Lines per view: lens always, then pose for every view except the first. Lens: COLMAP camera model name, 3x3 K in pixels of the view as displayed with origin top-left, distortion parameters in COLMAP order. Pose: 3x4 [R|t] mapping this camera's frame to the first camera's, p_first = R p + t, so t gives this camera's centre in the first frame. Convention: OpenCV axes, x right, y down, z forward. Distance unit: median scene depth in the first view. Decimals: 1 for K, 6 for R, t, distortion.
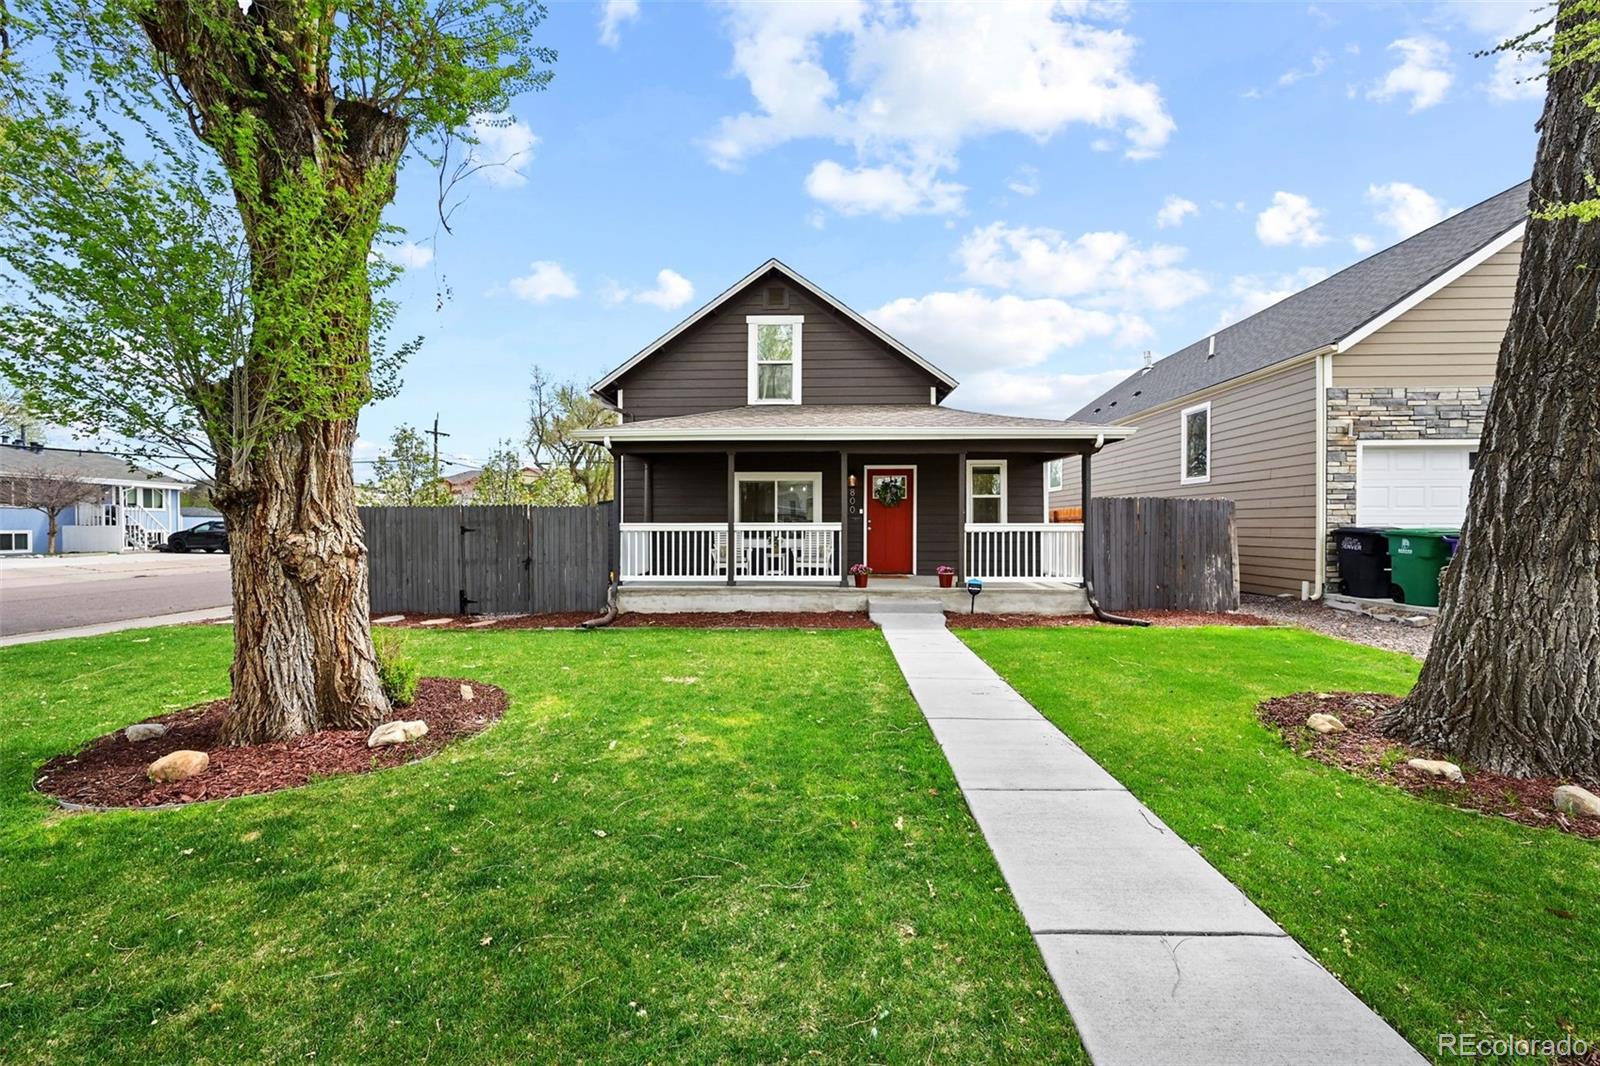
lens RADIAL K [[646.7, 0, 800.0], [0, 646.7, 533.0], [0, 0, 1]] dist [-0.000567, 0.000147]
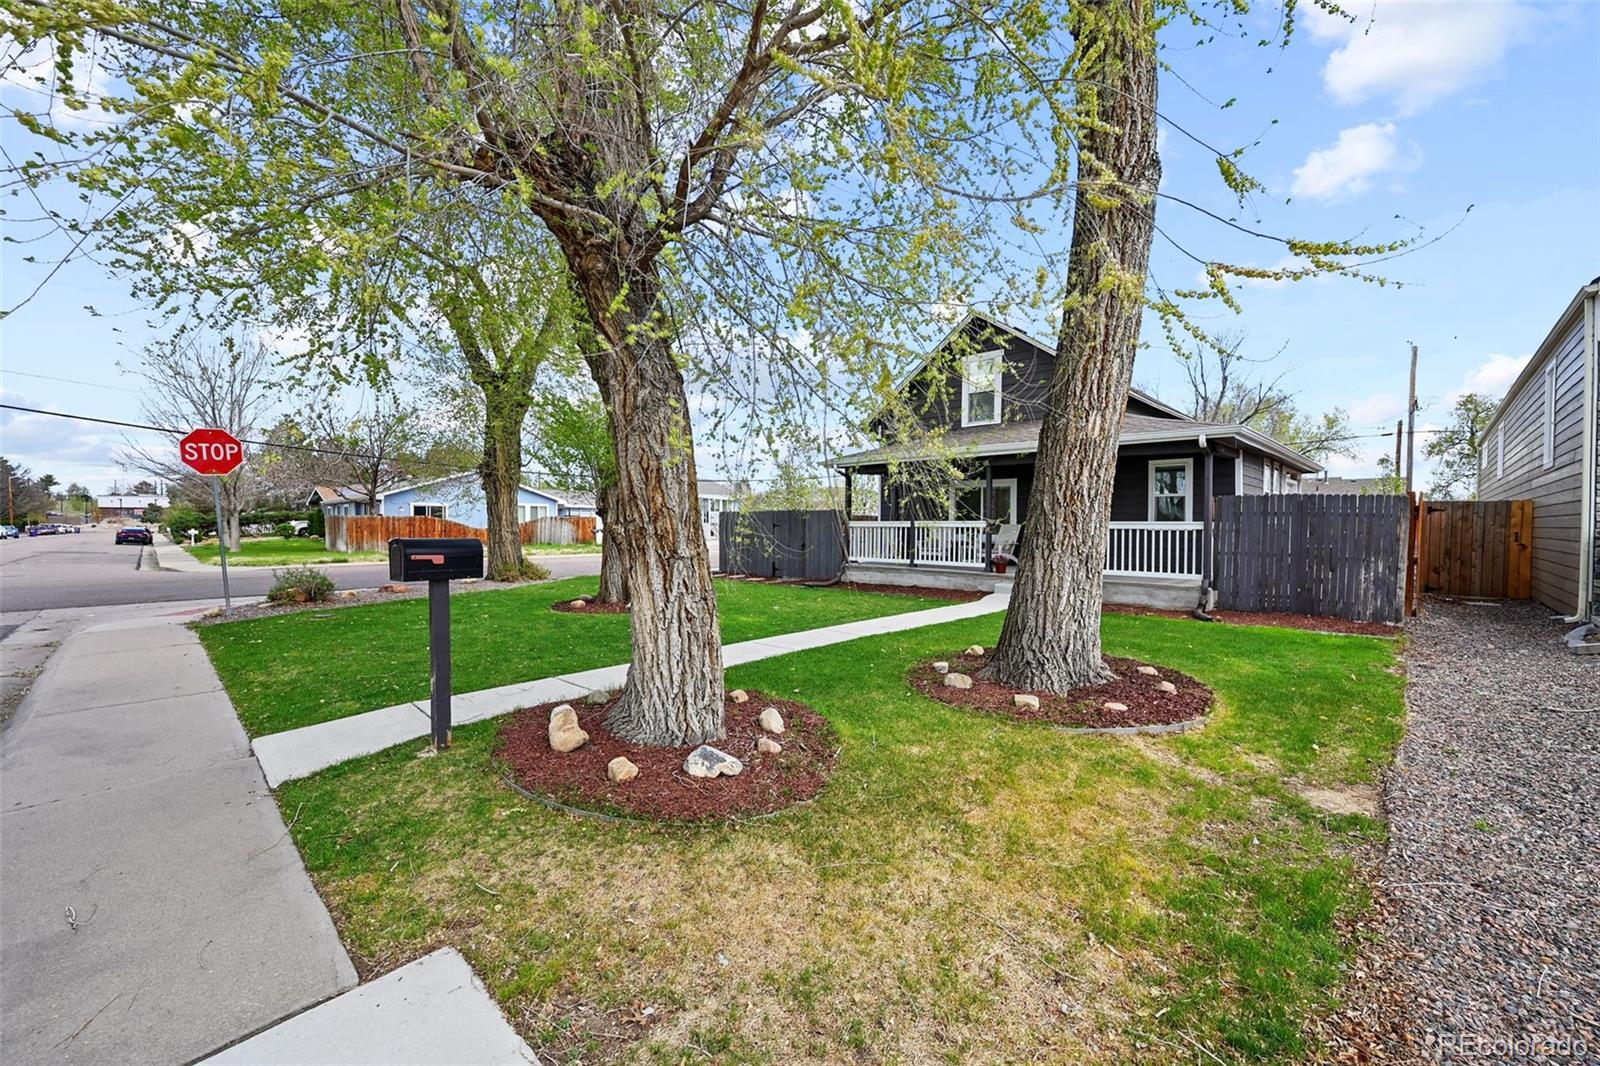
lens RADIAL K [[633.4, 0, 800.0], [0, 633.4, 533.0], [0, 0, 1]] dist [0.000167, -0.000006]
pose [[0.742290, 0.012828, -0.669956, 0.622992], [-0.011307, 0.999914, 0.006619, 0.003319], [0.669983, 0.002662, 0.742372, -0.162675]]
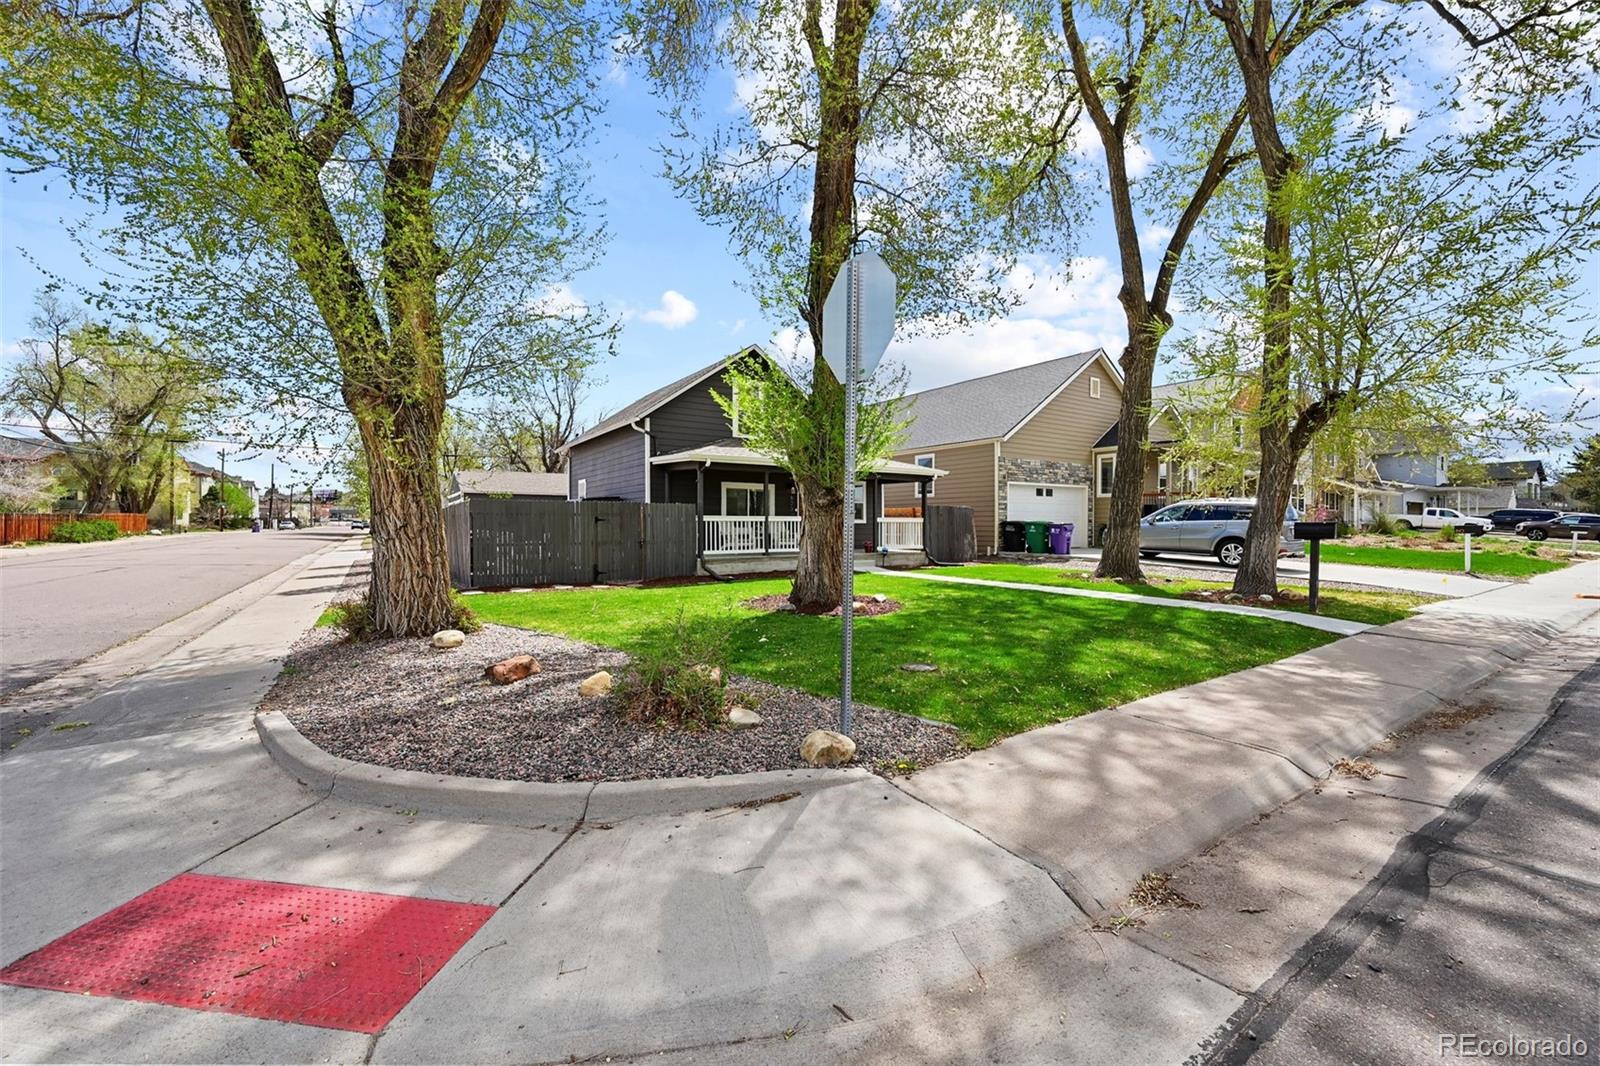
lens RADIAL K [[624.5, 0, 800.0], [0, 624.5, 533.0], [0, 0, 1]] dist [-0.000714, -0.000035]
pose [[0.815262, -0.006563, 0.579056, -0.950543], [-0.000778, 0.999922, 0.012429, 0.006659], [-0.579092, -0.010584, 0.815193, -0.326370]]
